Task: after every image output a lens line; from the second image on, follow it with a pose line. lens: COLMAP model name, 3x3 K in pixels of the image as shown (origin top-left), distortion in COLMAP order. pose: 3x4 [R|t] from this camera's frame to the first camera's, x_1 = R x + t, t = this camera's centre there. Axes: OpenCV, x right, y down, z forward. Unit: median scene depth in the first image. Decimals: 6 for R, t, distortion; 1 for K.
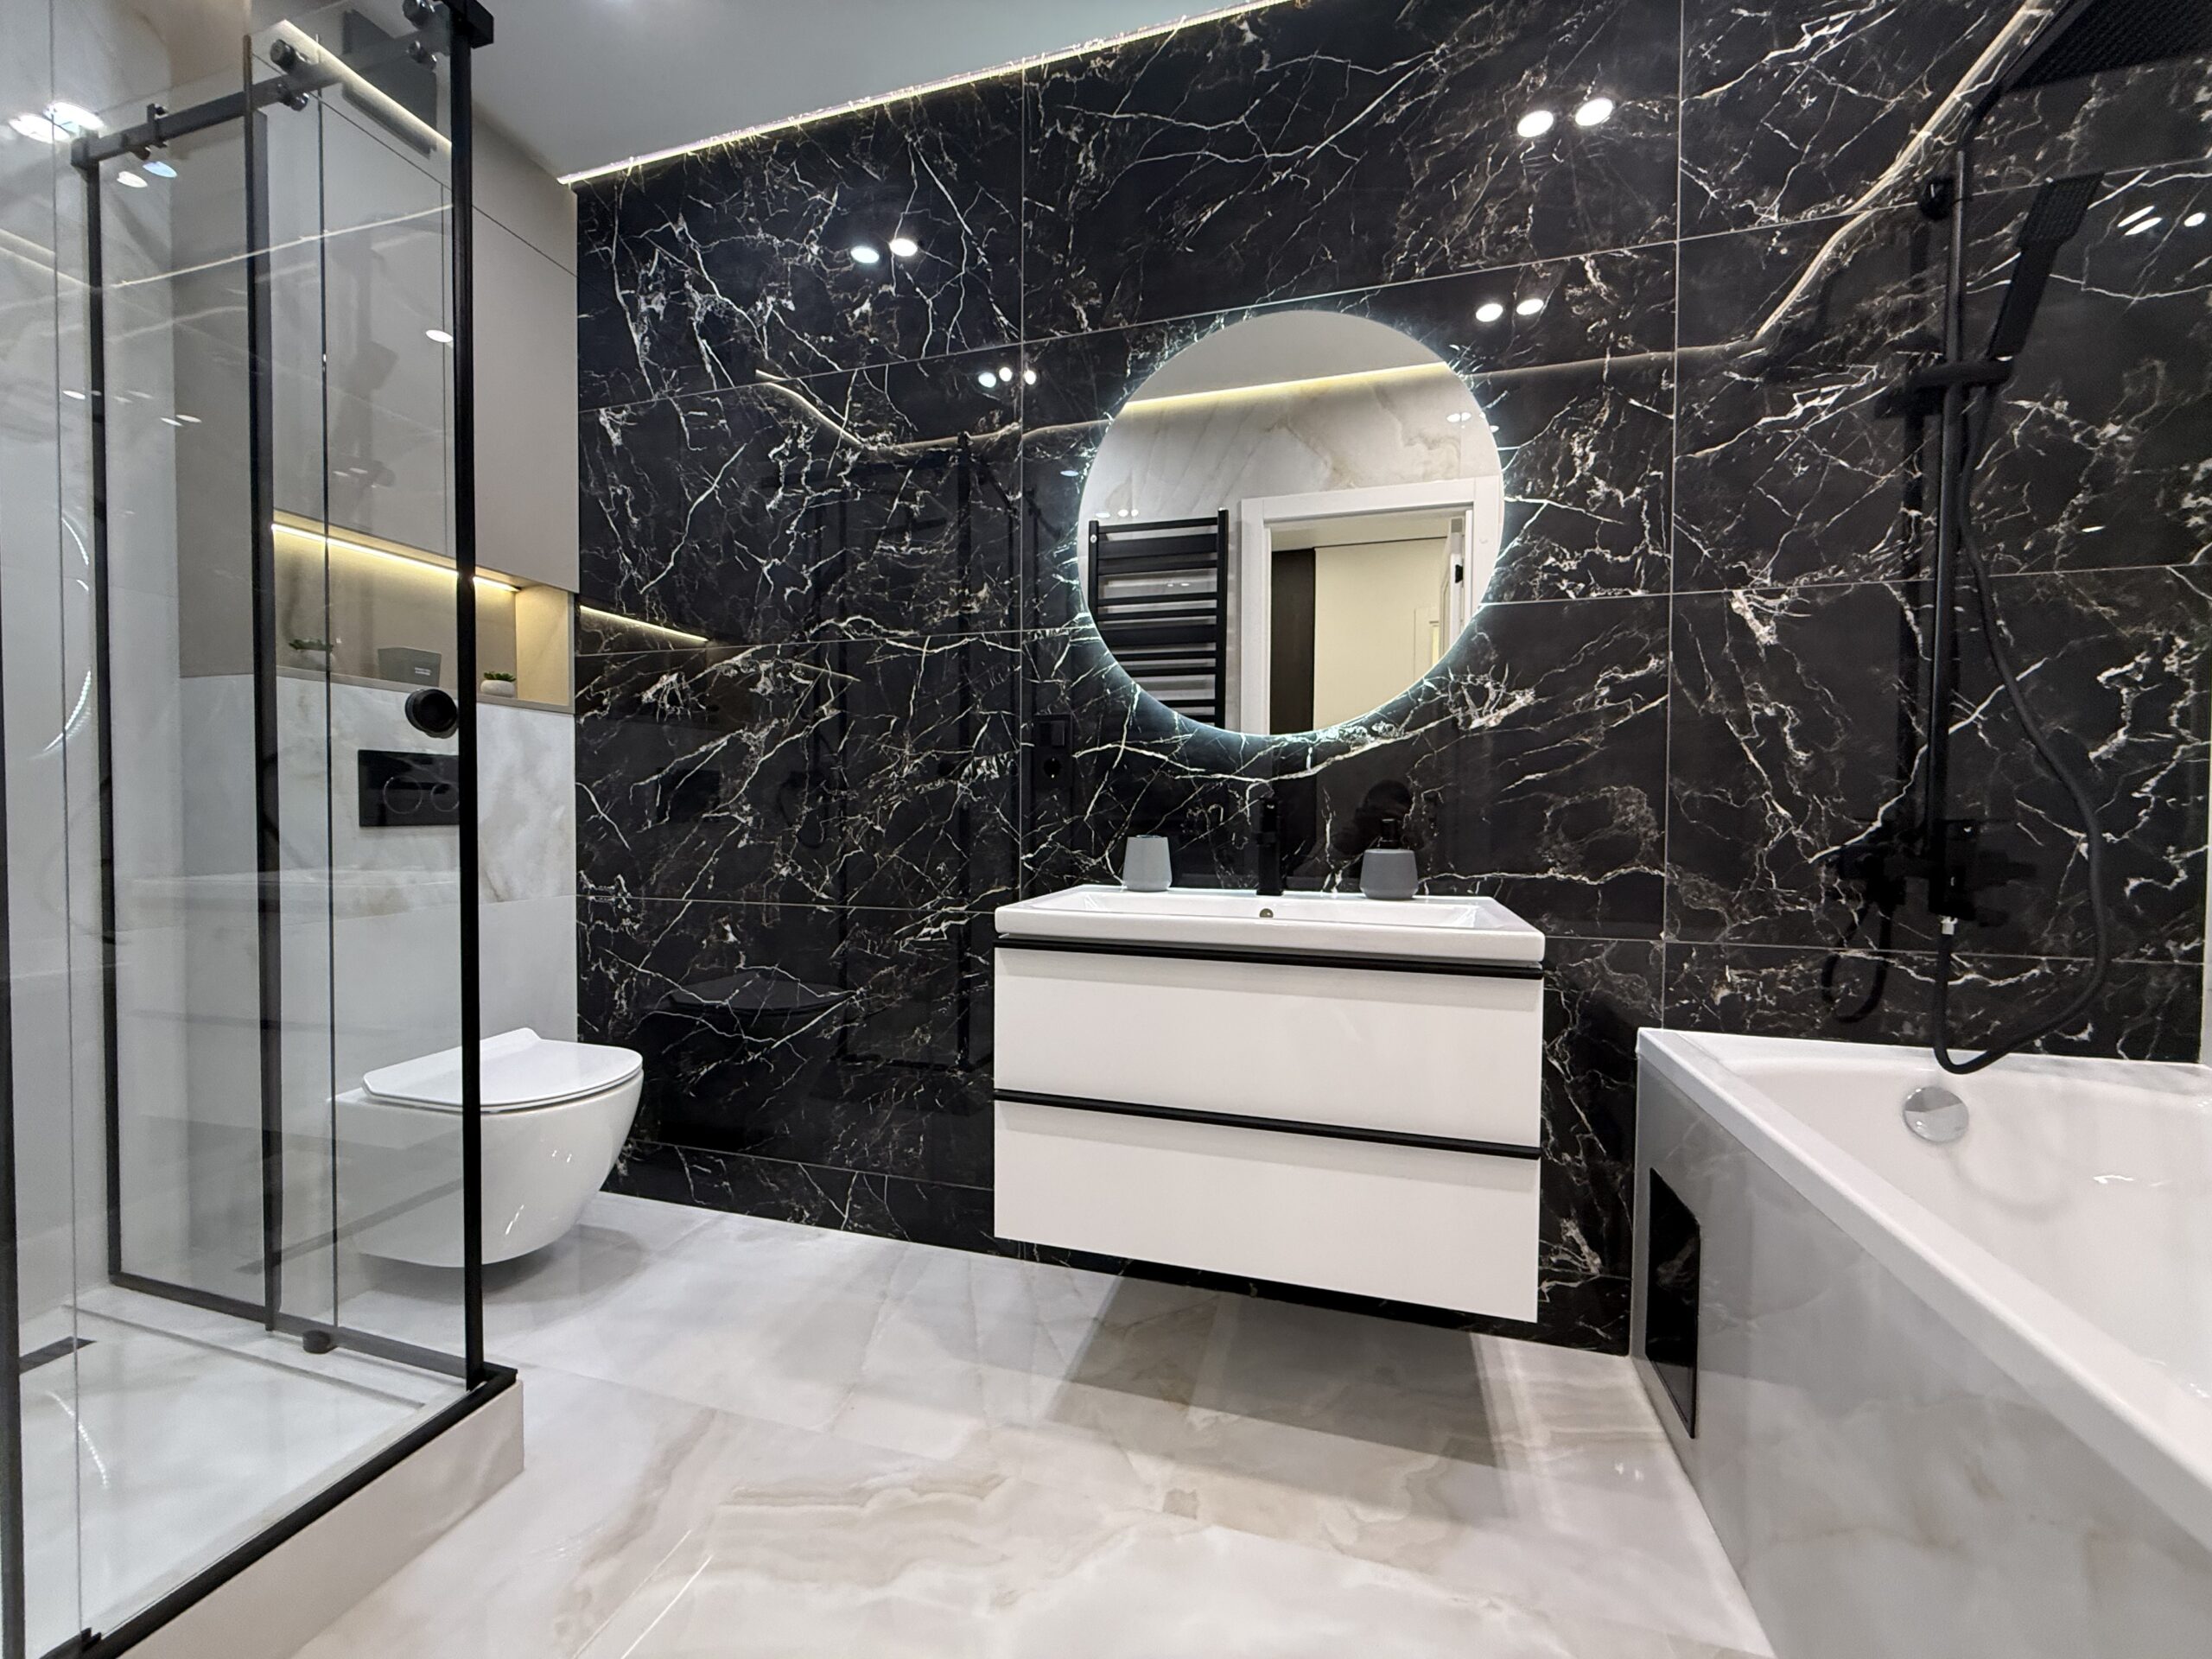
lens RADIAL K [[879.1, 0, 1098.7], [0, 879.1, 829.1], [0, 0, 1]] dist [-0.000569, -0.000068]
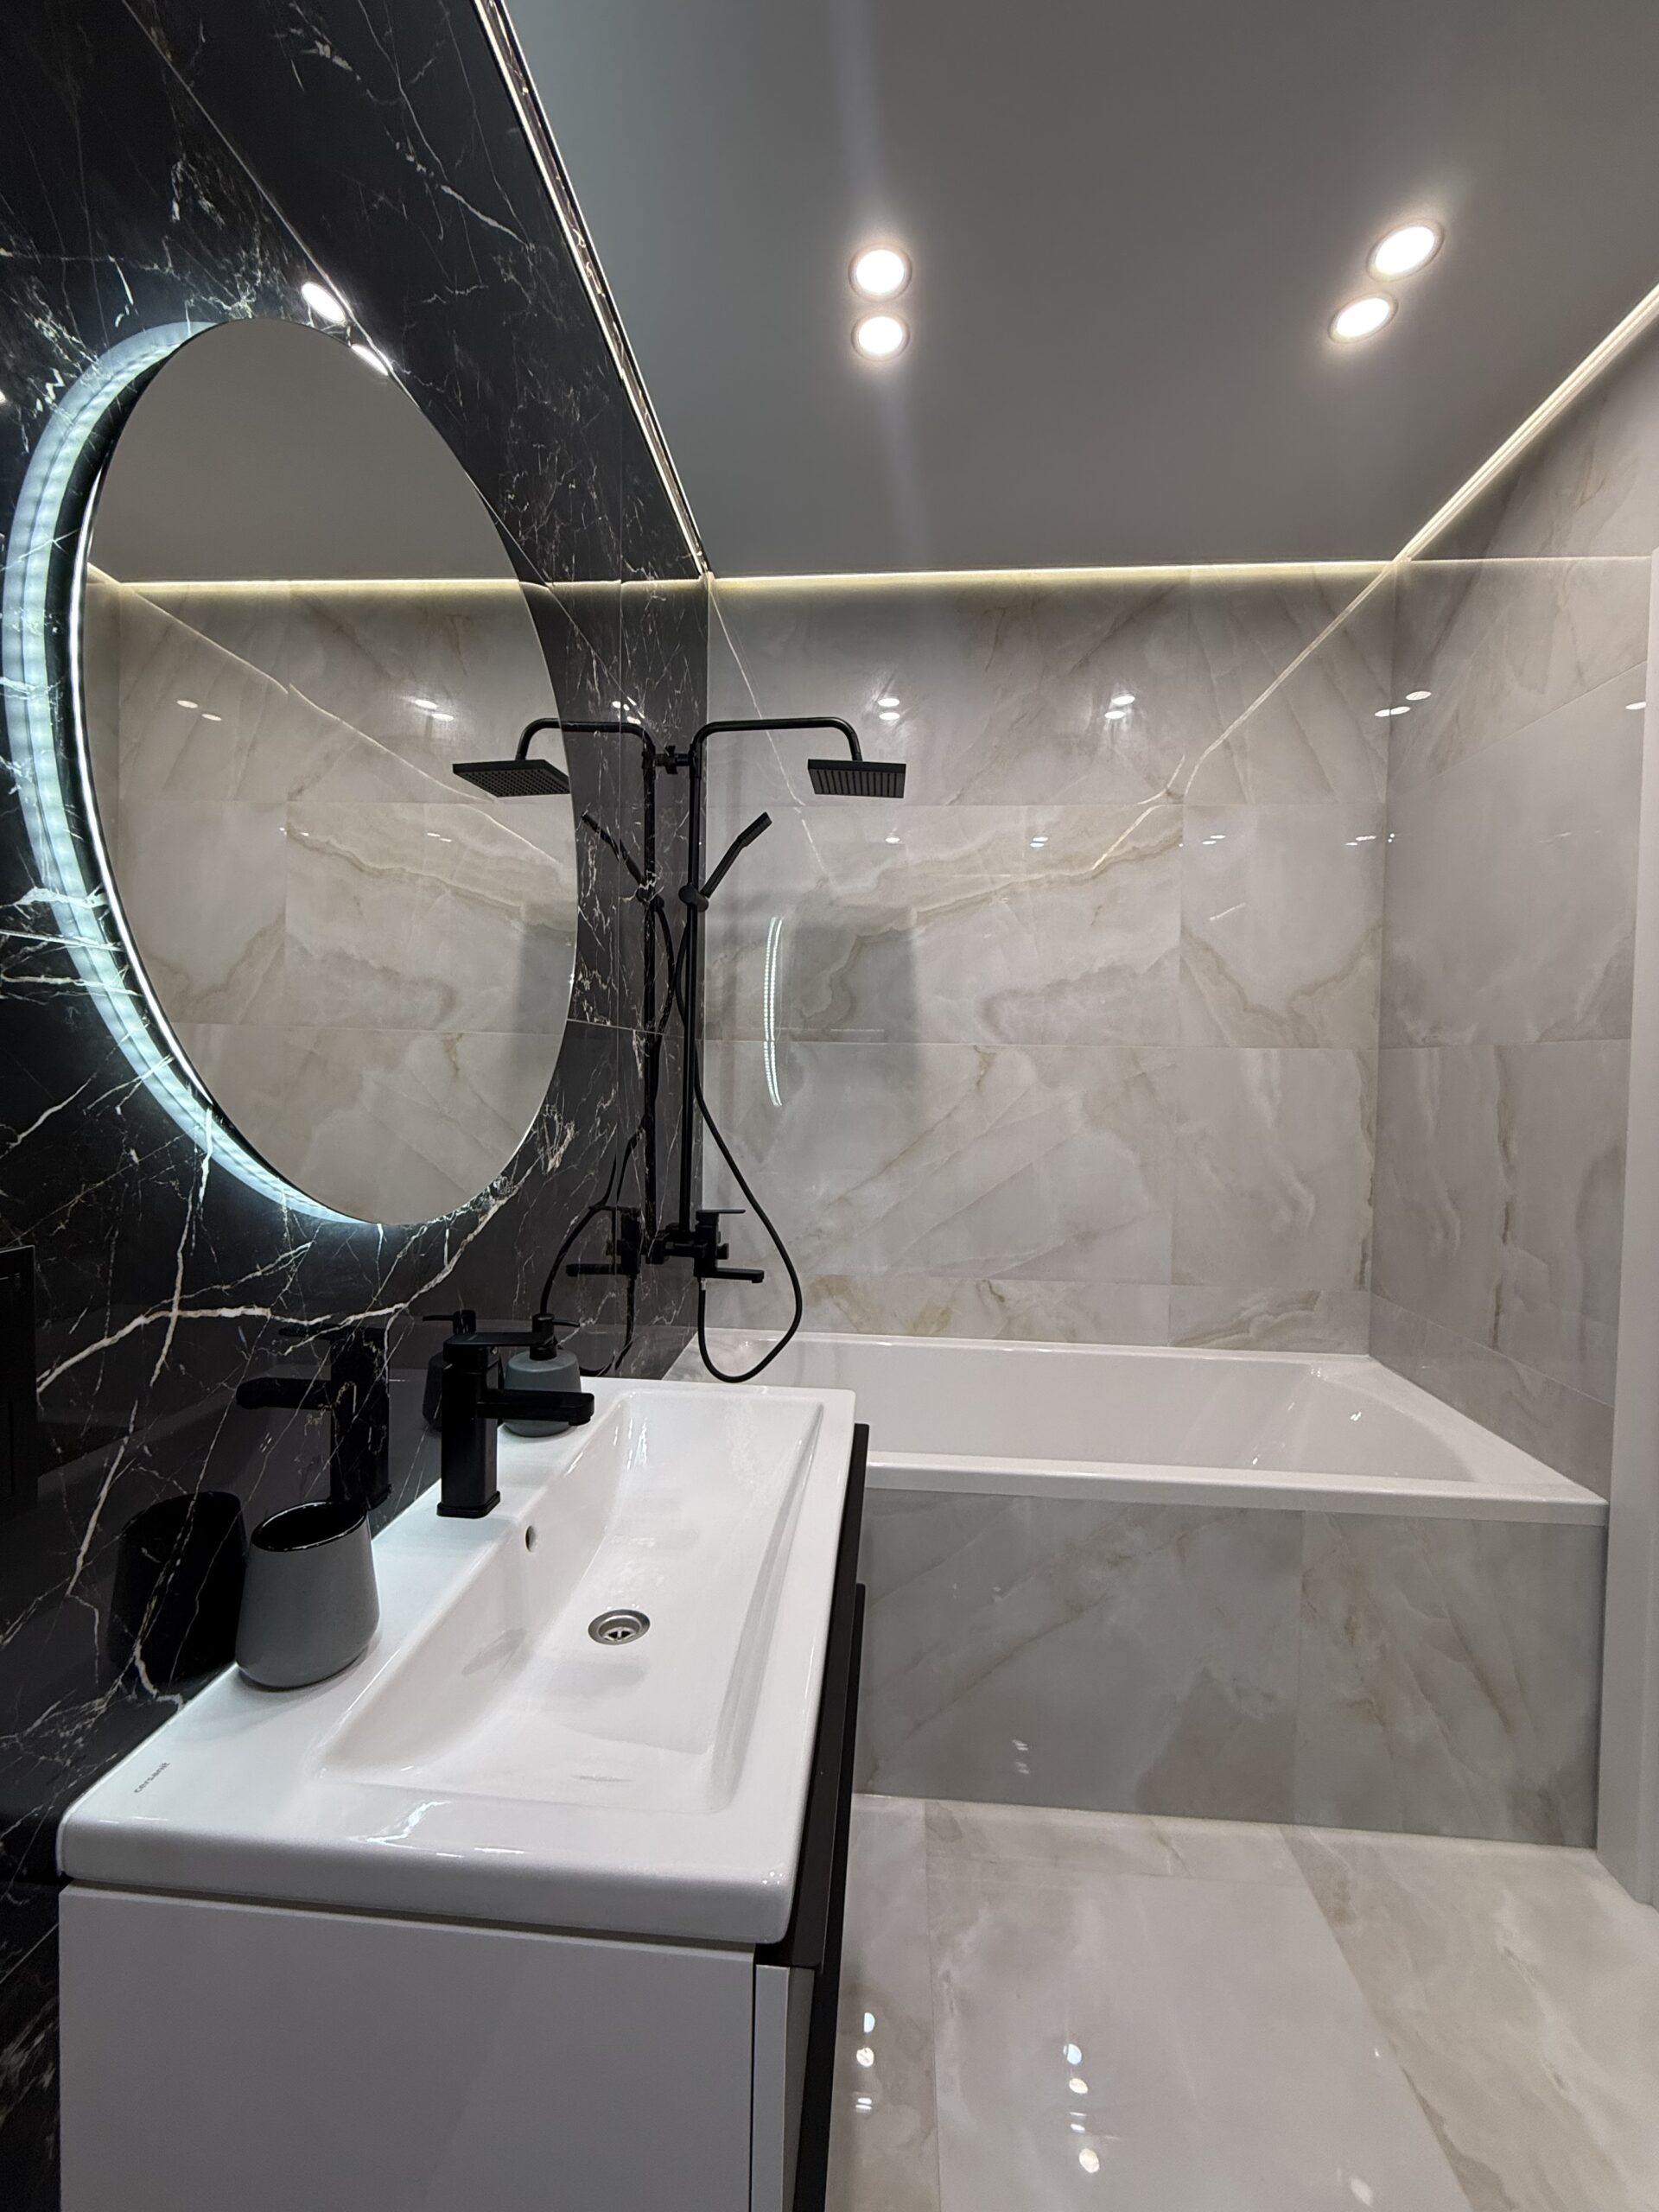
lens RADIAL K [[879.0, 0, 831.5], [0, 879.0, 1098.5], [0, 0, 1]] dist [0.000053, -0.000185]
pose [[-0.210982, -0.040687, 0.976643, -0.375190], [0.003741, 0.999092, 0.042430, -0.200262], [-0.977483, 0.012605, -0.210639, 0.859618]]
